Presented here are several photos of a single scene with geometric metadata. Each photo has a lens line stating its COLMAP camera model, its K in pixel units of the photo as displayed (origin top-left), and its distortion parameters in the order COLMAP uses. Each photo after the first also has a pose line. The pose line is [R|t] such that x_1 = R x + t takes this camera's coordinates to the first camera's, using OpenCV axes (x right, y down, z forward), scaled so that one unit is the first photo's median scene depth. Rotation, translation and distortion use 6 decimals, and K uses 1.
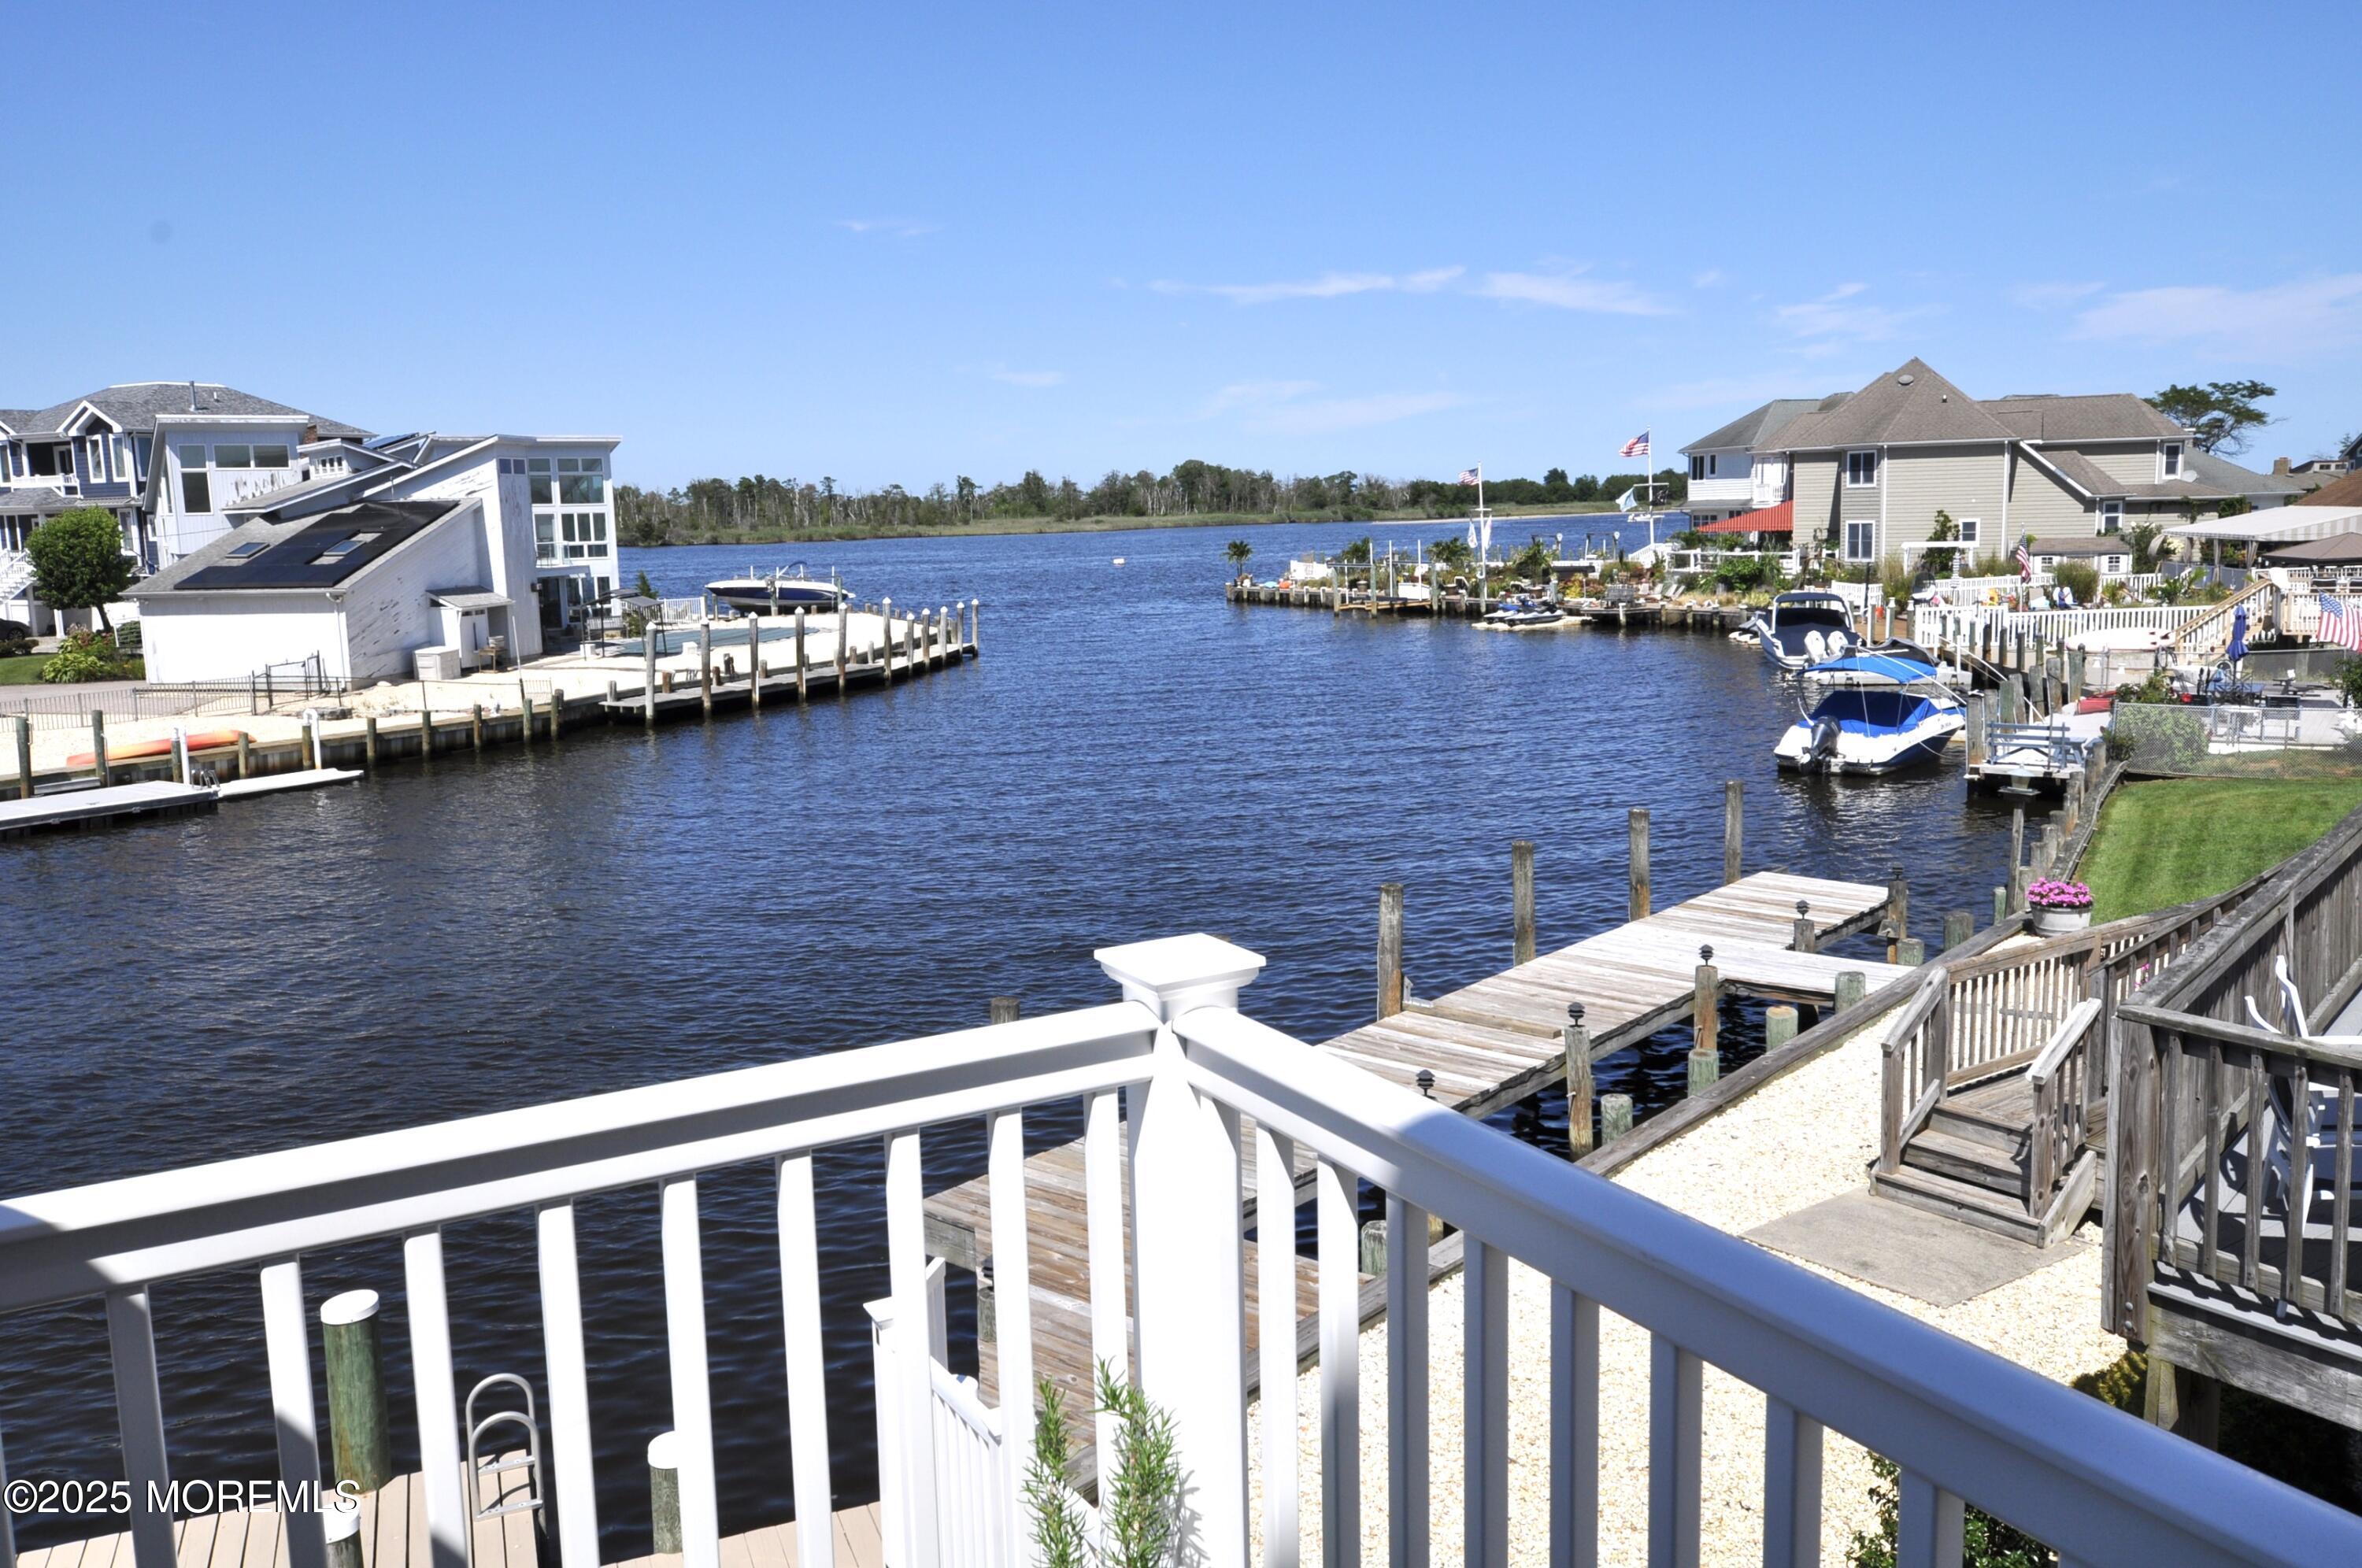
lens RADIAL K [[1850.4, 0, 1188.8], [0, 1850.4, 774.0], [0, 0, 1]] dist [0.028051, -0.002546]
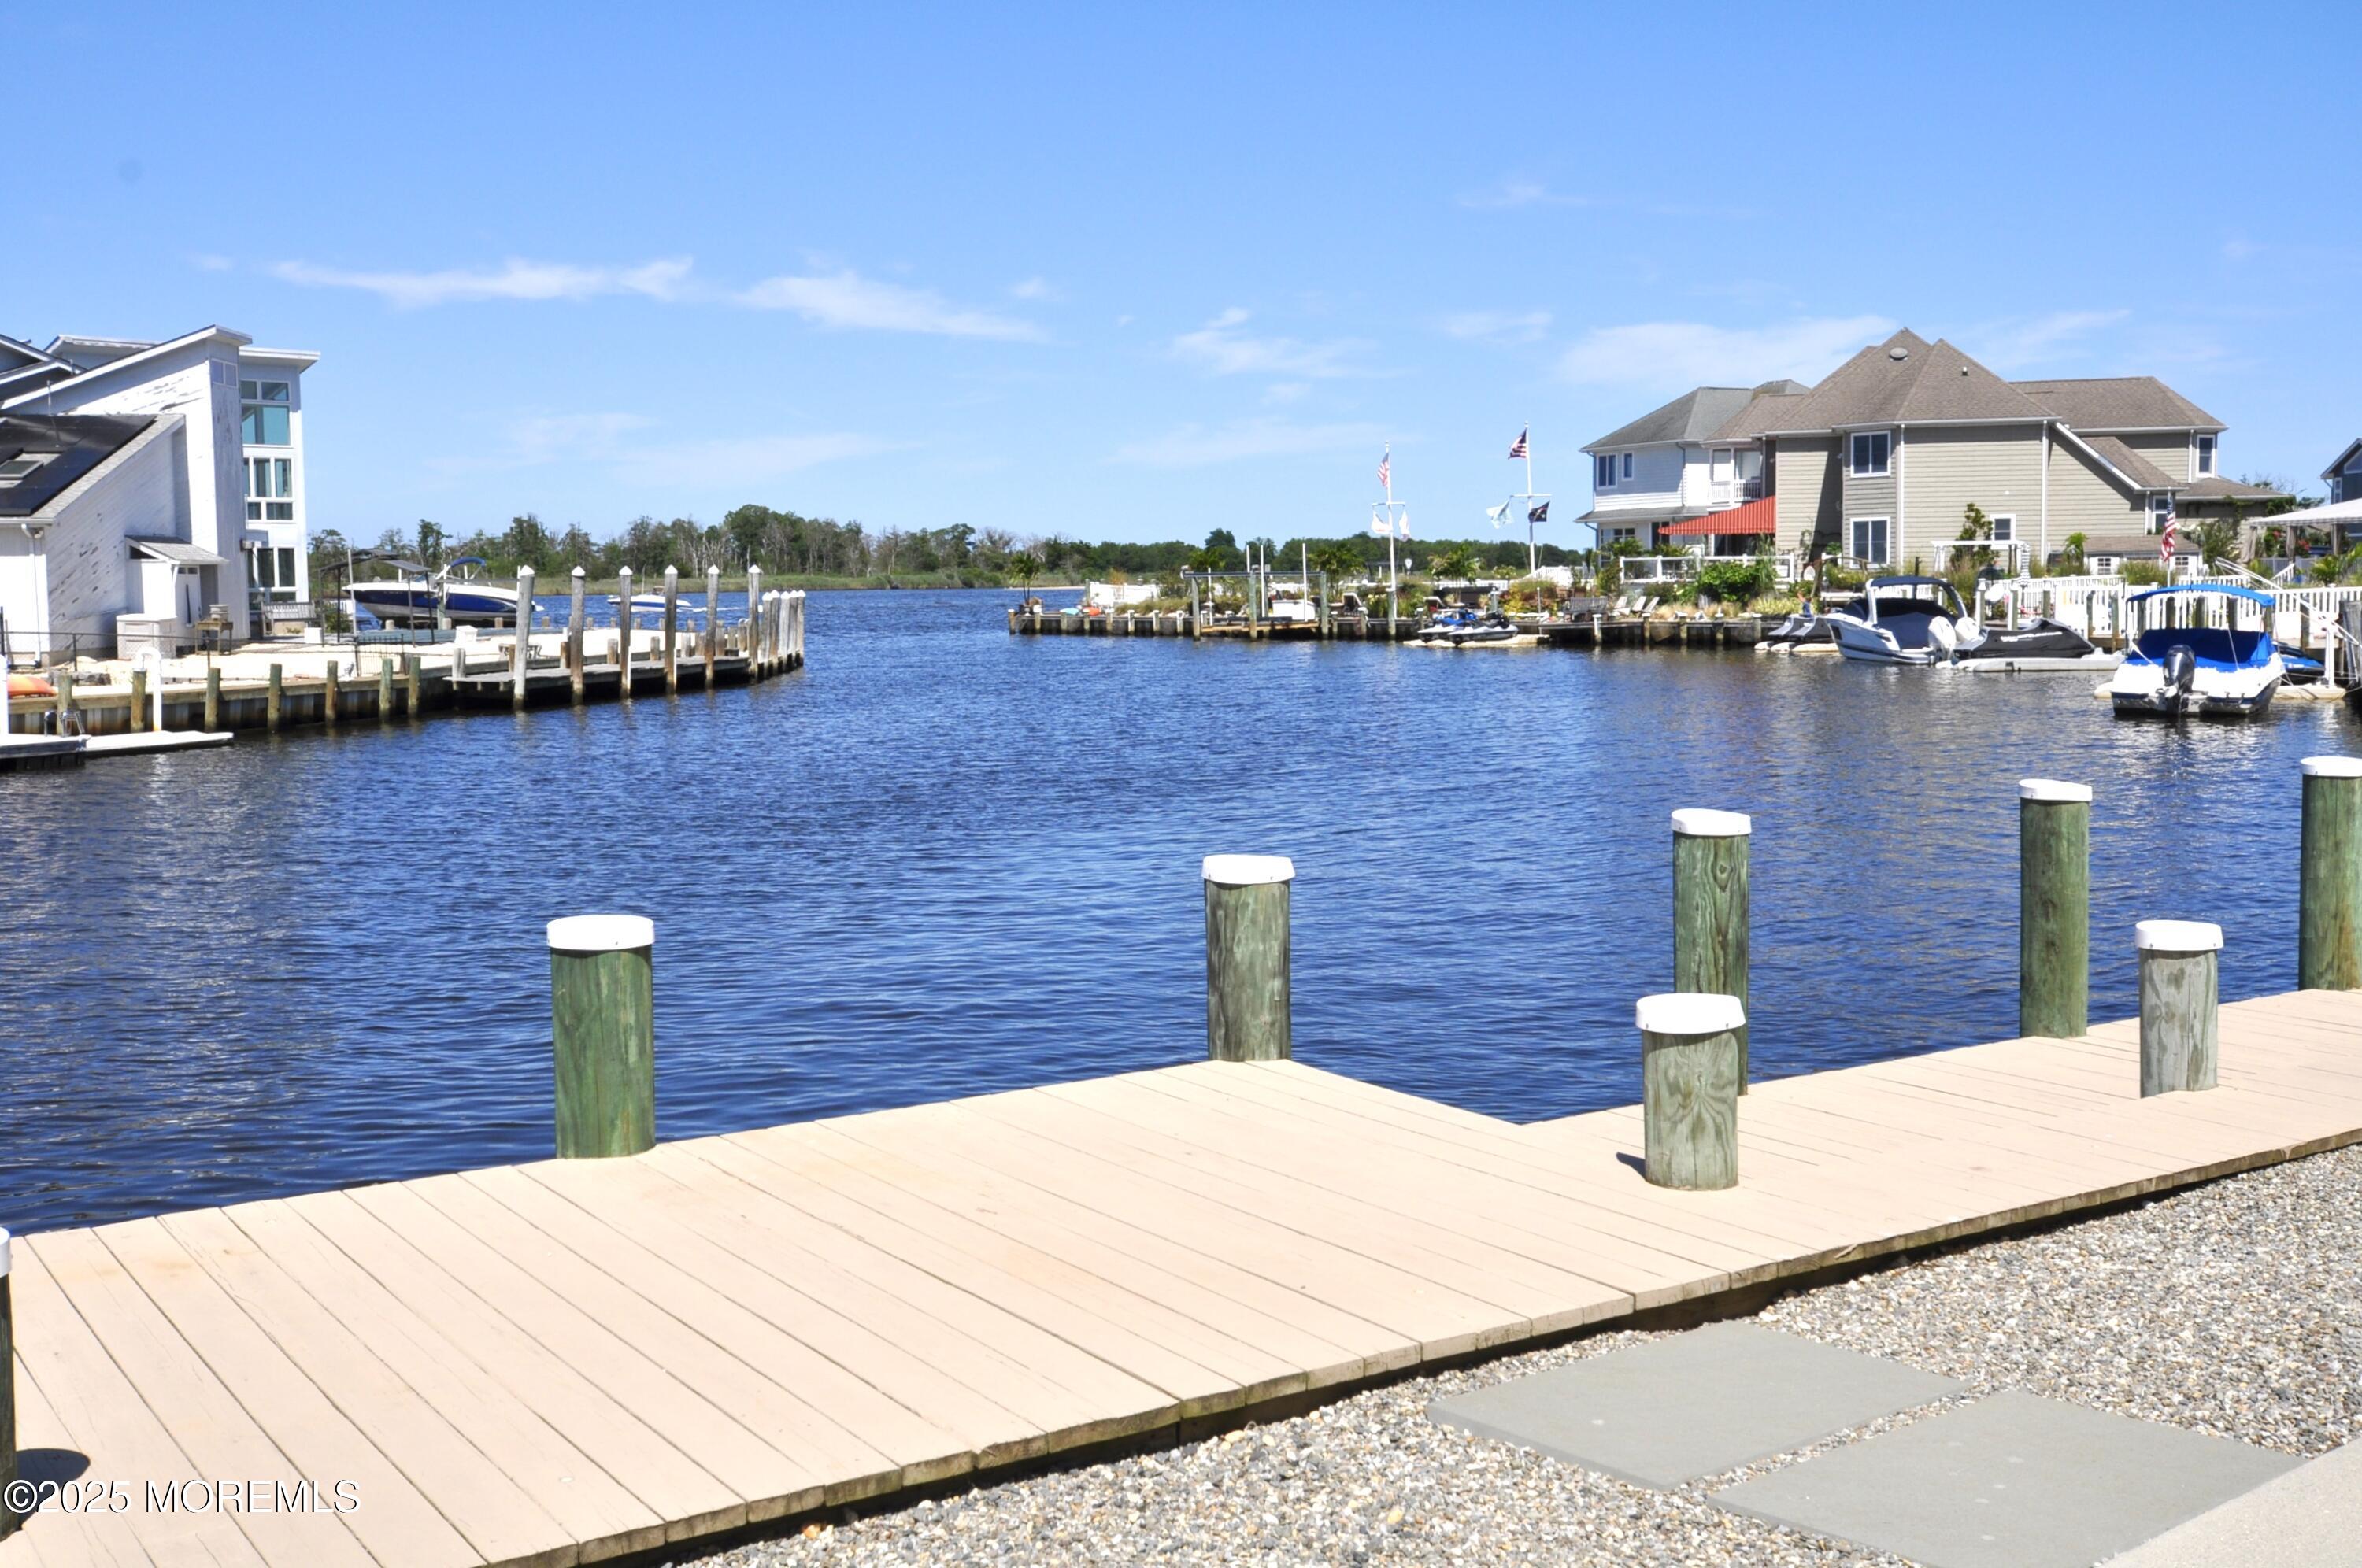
lens RADIAL K [[2477.8, 0, 1181.0], [0, 2477.8, 784.0], [0, 0, 1]] dist [0.047522, -0.024024]
pose [[0.980430, -0.001752, 0.196860, -0.154670], [0.014536, 0.997875, -0.063515, 0.046707], [-0.196331, 0.065133, 0.978372, -0.000359]]
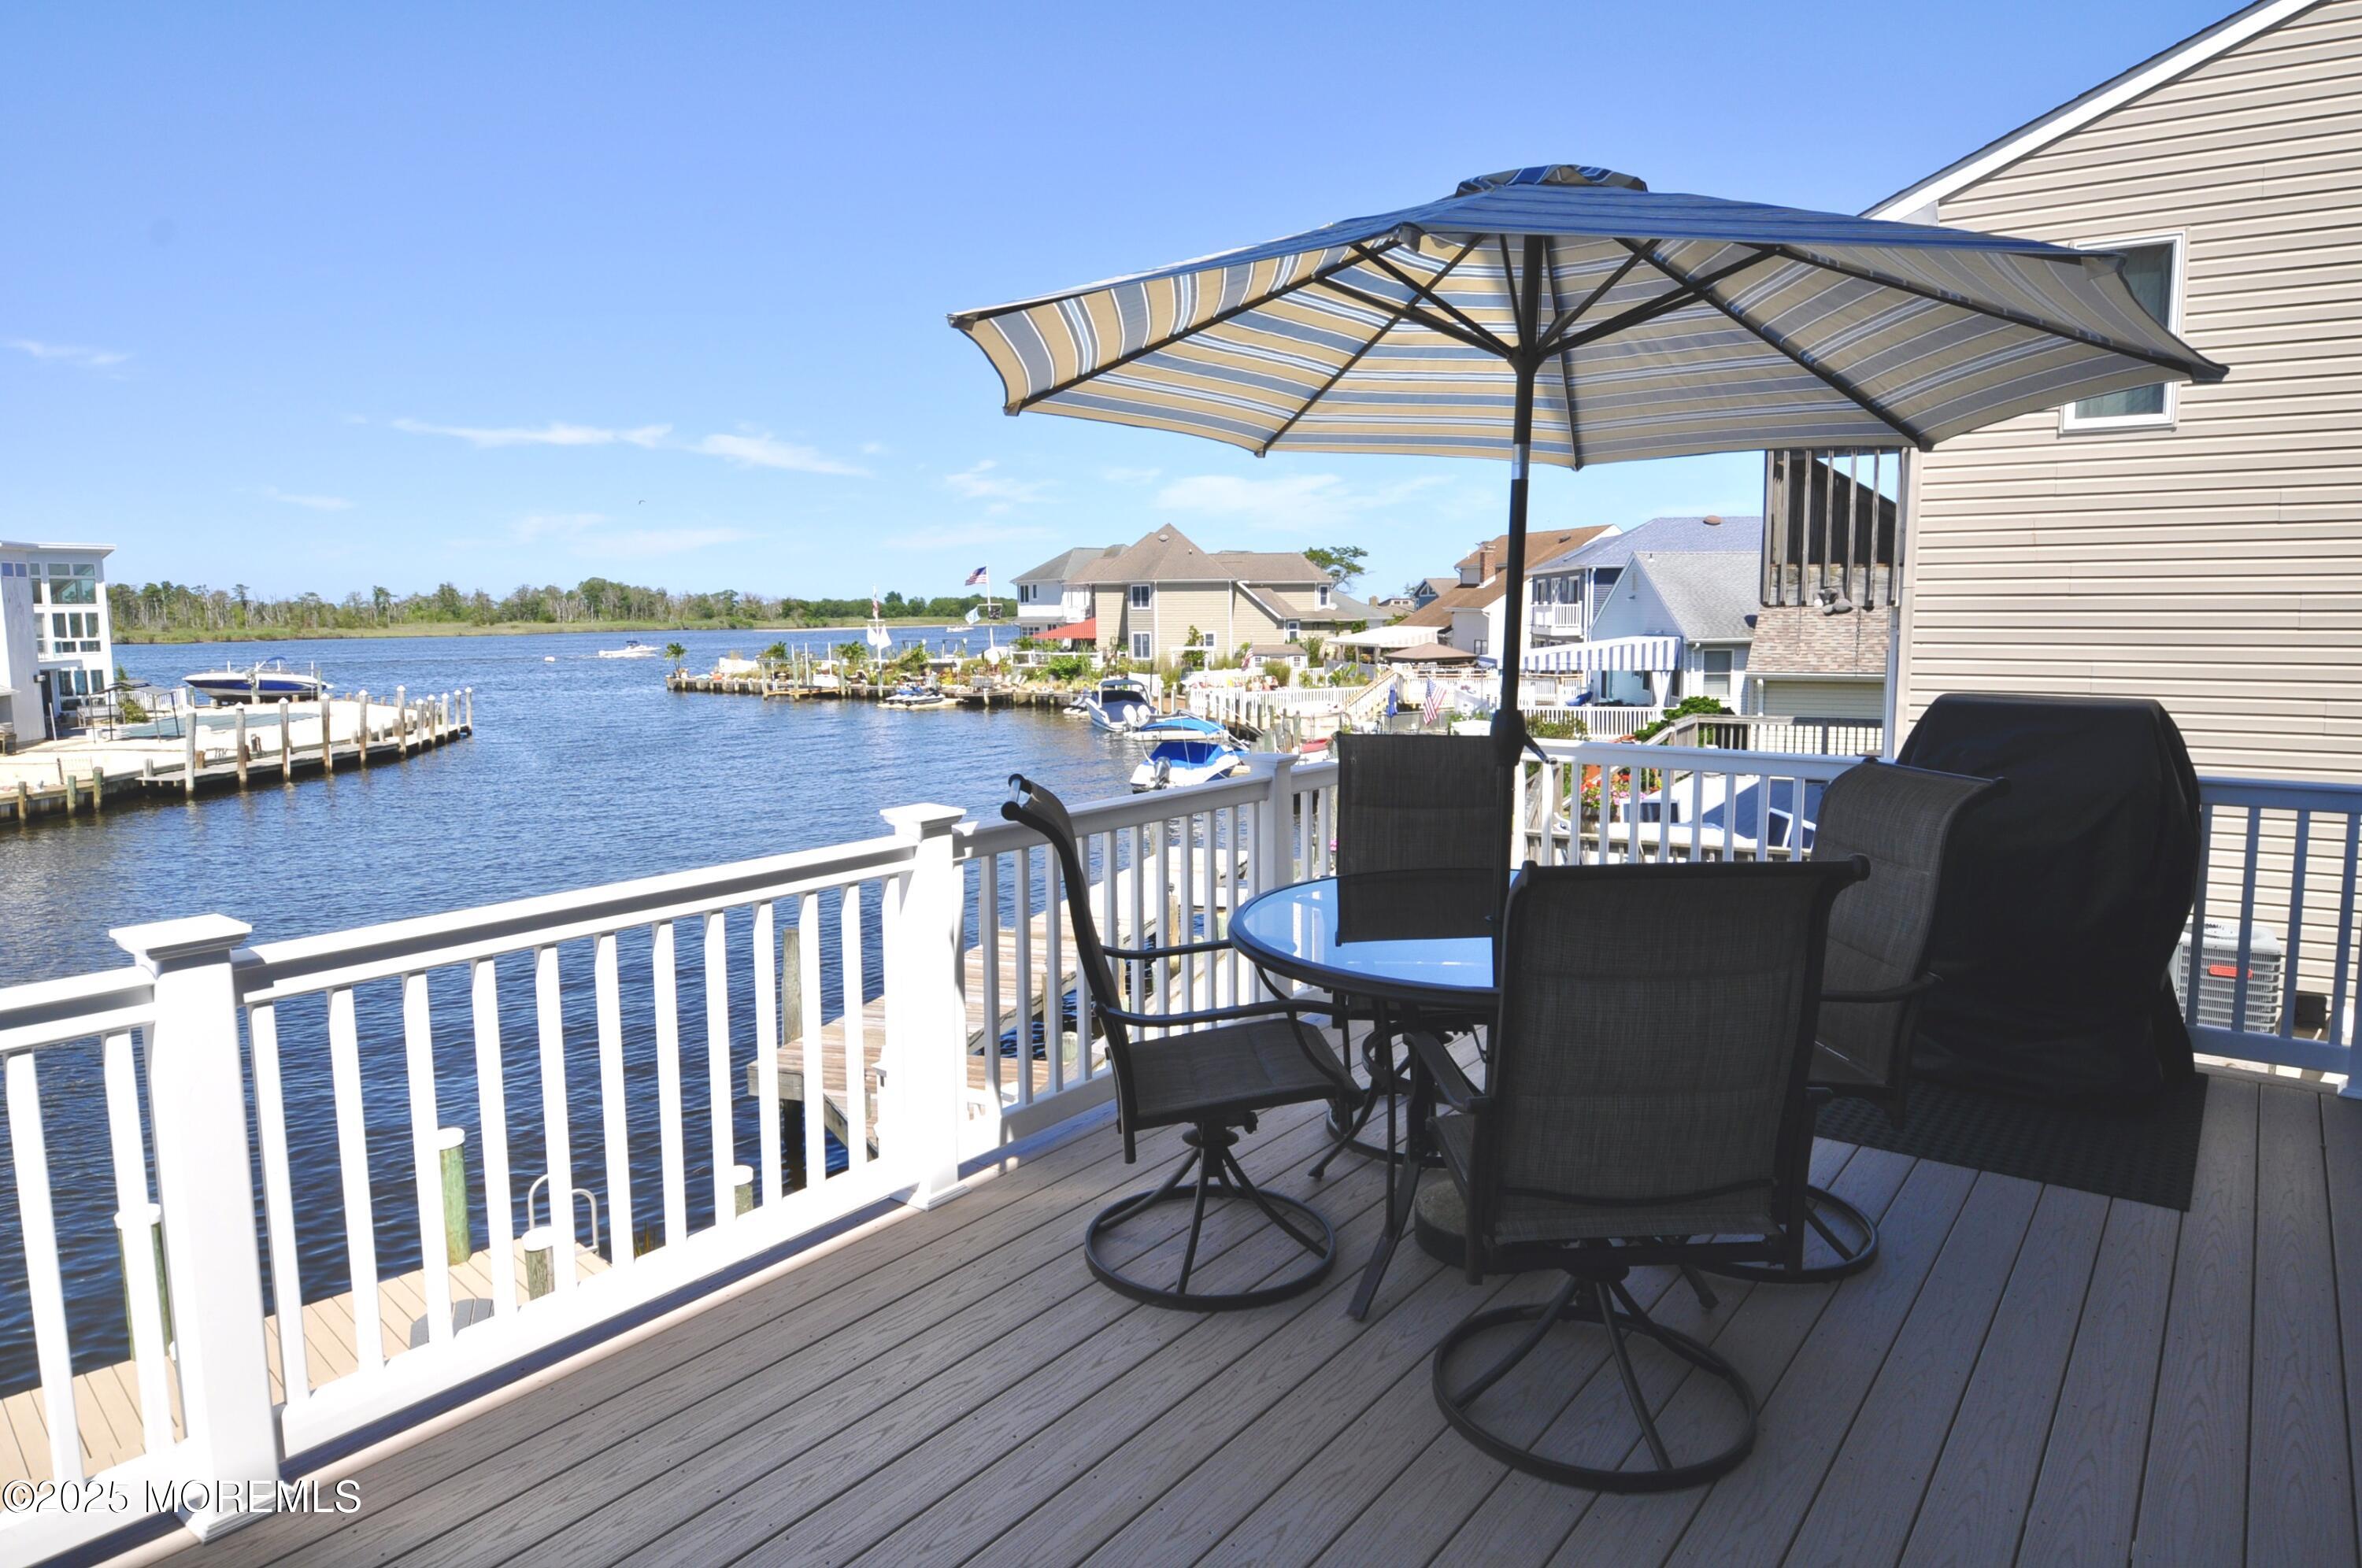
lens RADIAL K [[1408.5, 0, 1191.2], [0, 1408.5, 771.0], [0, 0, 1]] dist [0.035410, -0.035452]
pose [[0.919280, -0.029072, 0.392529, -0.044260], [0.043594, 0.998653, -0.028133, 0.006743], [-0.391183, 0.042974, 0.919309, -0.036343]]
